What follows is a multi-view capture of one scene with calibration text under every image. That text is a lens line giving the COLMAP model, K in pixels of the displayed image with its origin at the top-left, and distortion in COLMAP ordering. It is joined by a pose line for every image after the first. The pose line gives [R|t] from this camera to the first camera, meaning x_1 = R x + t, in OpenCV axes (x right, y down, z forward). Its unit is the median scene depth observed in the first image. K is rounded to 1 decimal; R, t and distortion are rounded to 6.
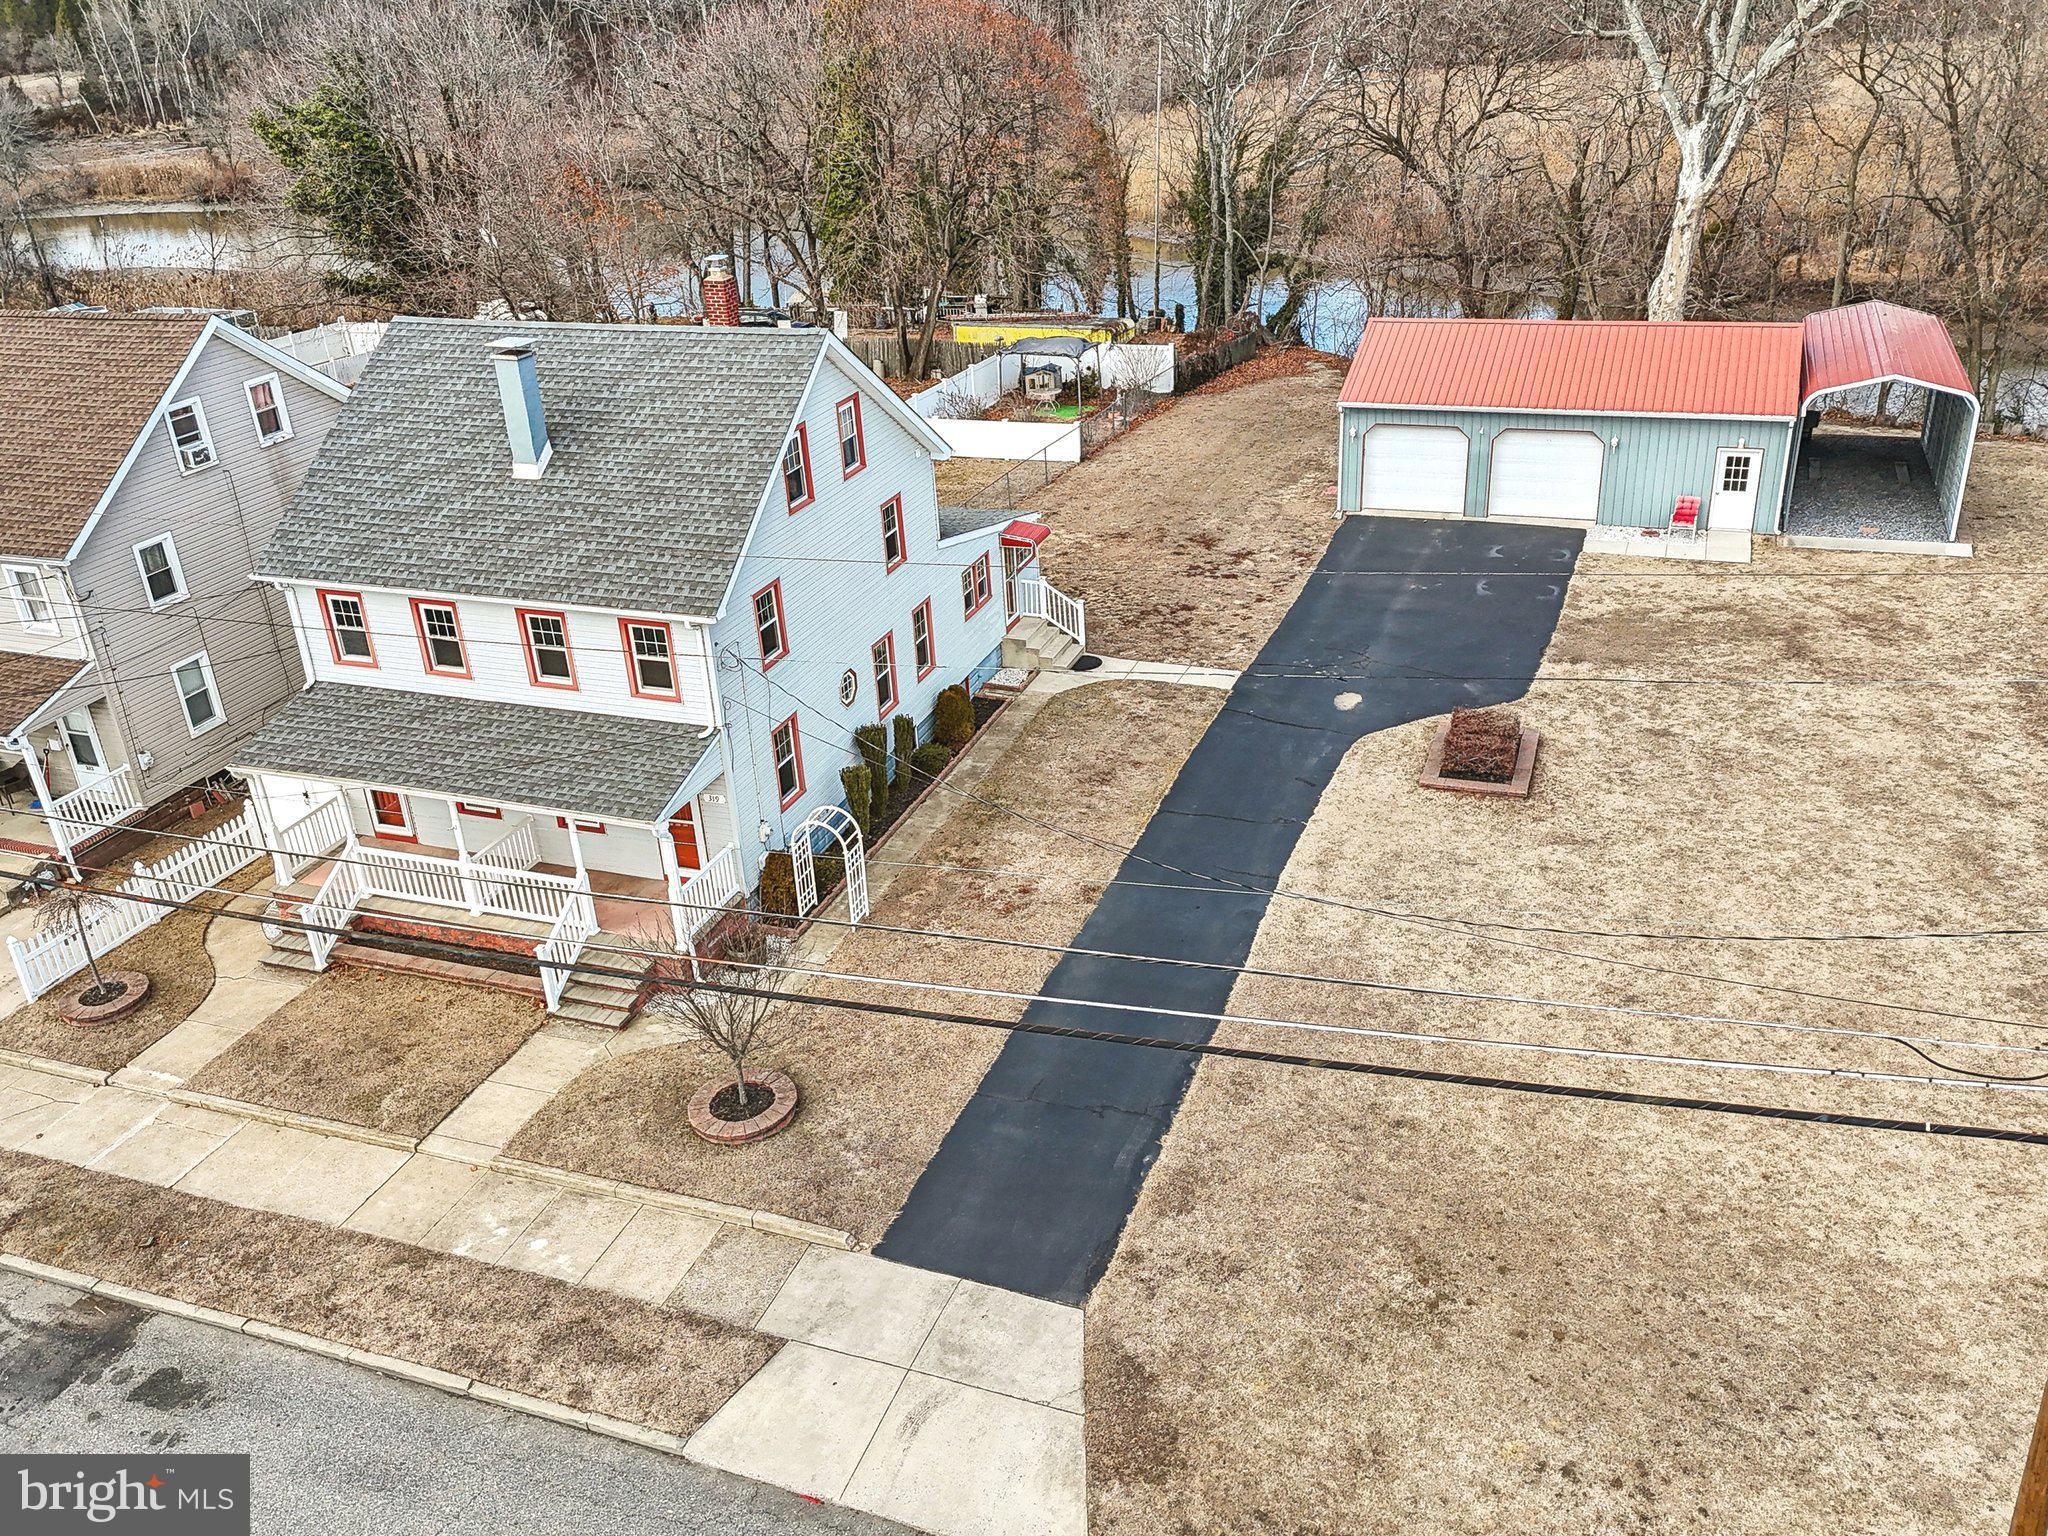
lens RADIAL K [[1567.0, 0, 1006.3], [0, 1567.0, 761.1], [0, 0, 1]] dist [0.027222, -0.012395]
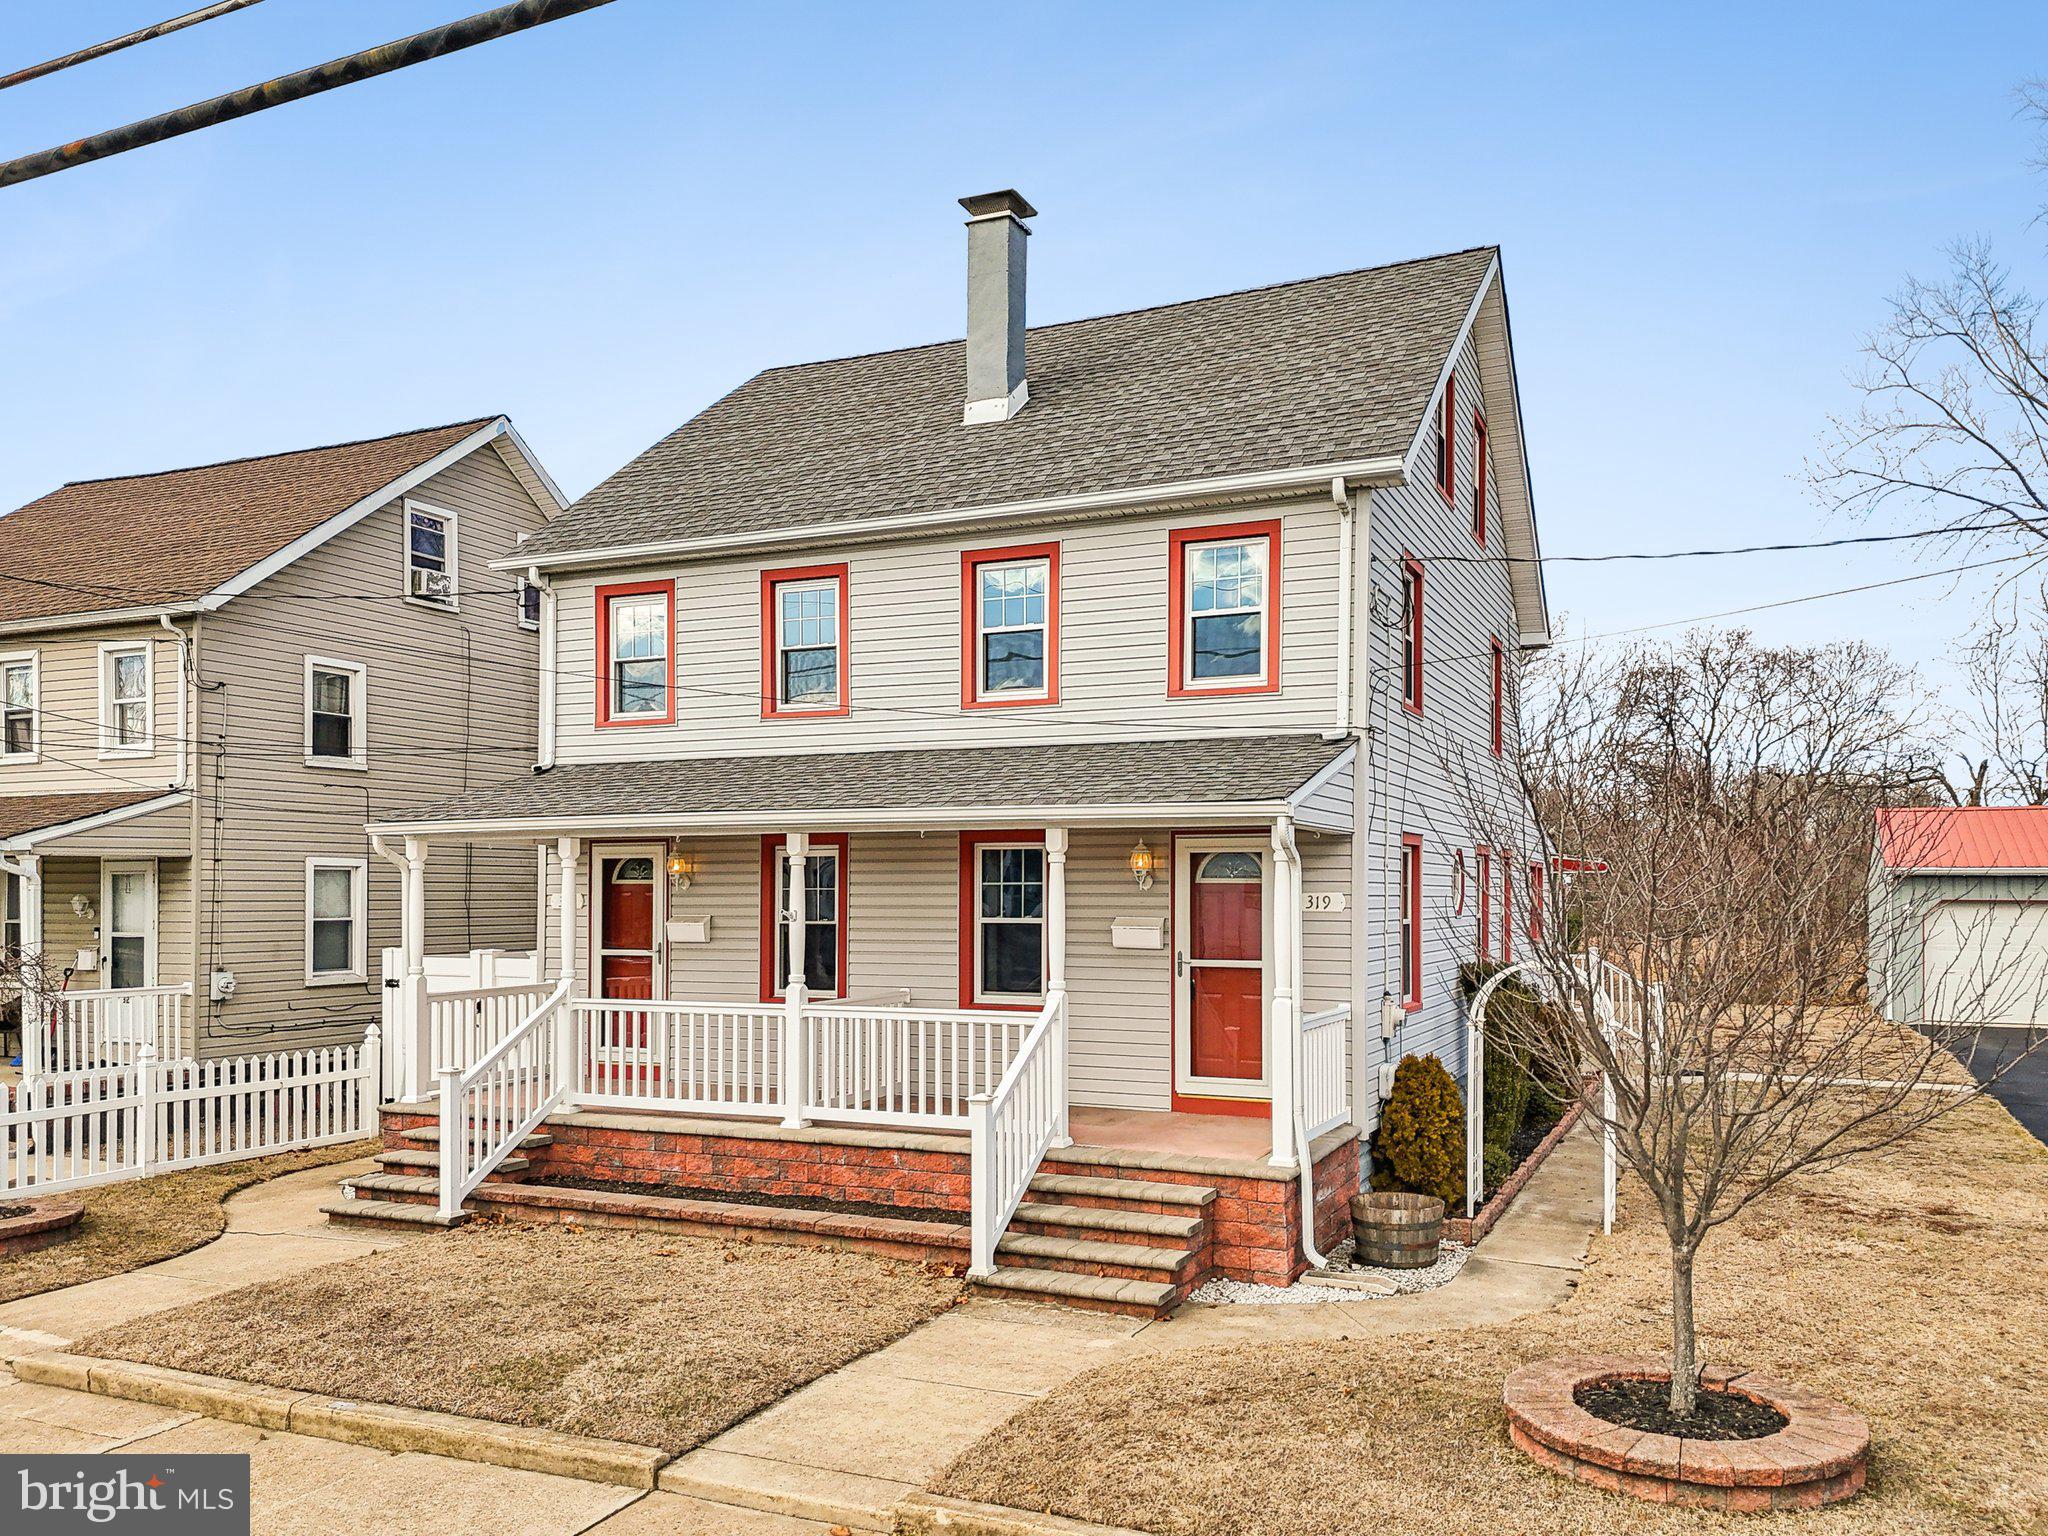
lens RADIAL K [[1508.9, 0, 1013.1], [0, 1508.9, 914.6], [0, 0, 1]] dist [0.059383, -0.040951]
pose [[0.995280, 0.055305, -0.079743, -0.204386], [-0.084166, 0.900986, -0.425606, 0.195040], [0.048309, 0.430309, 0.901388, 0.483785]]
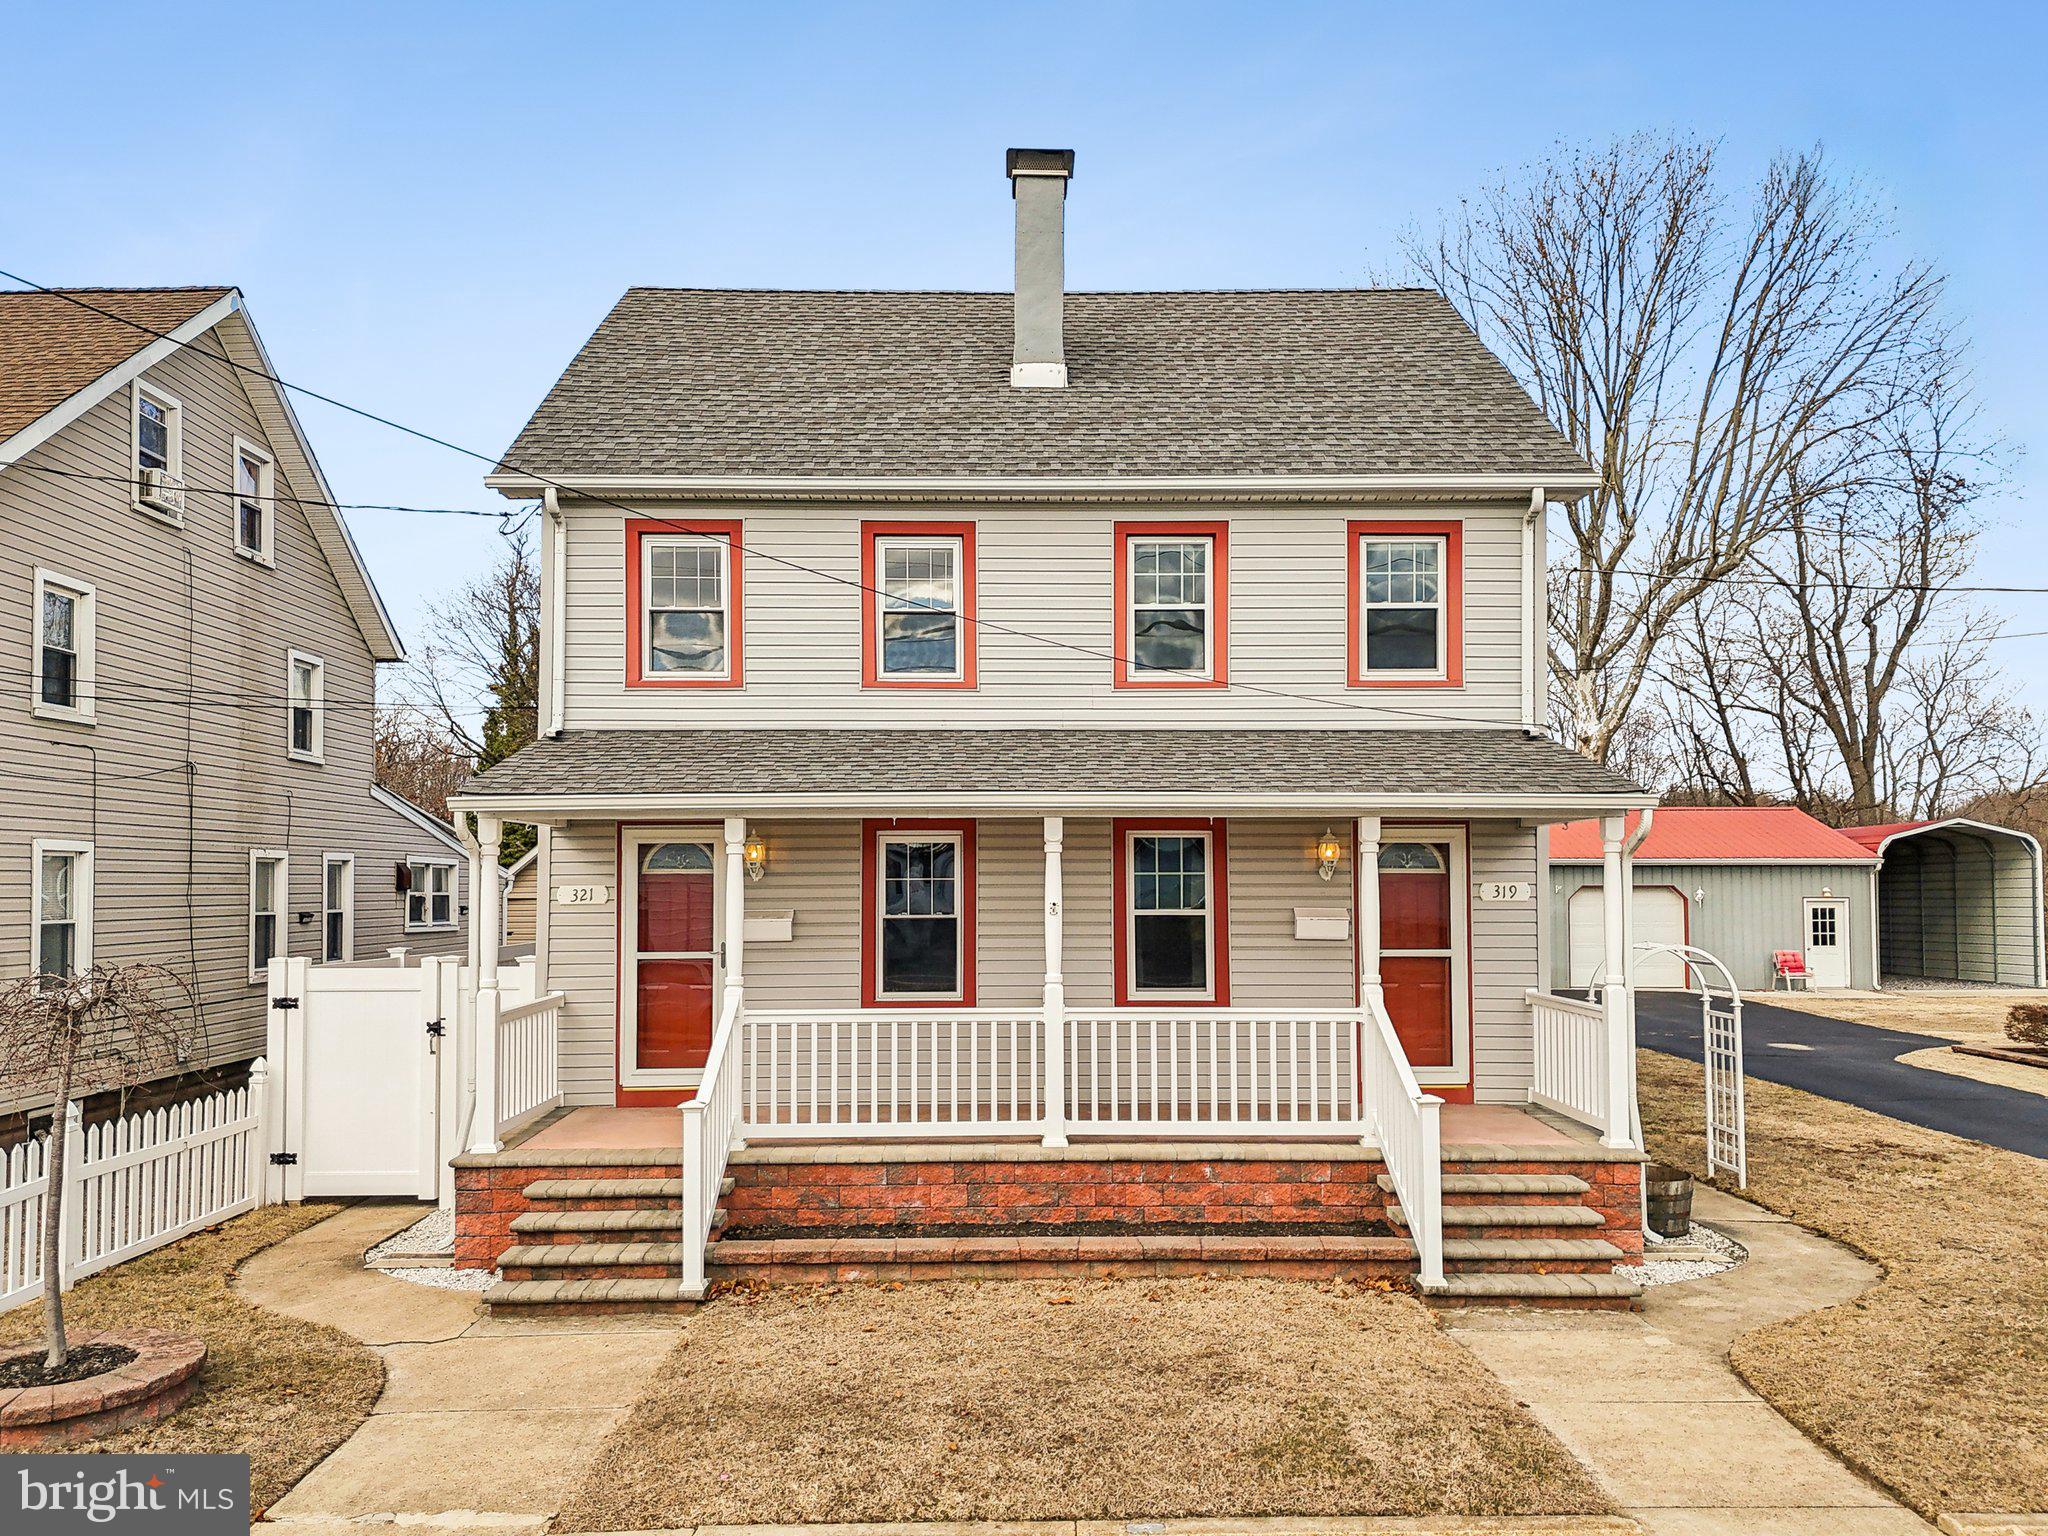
lens RADIAL K [[1508.9, 0, 974.6], [0, 1508.9, 870.1], [0, 0, 1]] dist [0.059383, -0.040951]
pose [[0.938387, 0.054570, 0.341250, -0.428246], [0.108724, 0.890695, -0.441409, 0.178473], [-0.328038, 0.451315, 0.829883, 0.544265]]
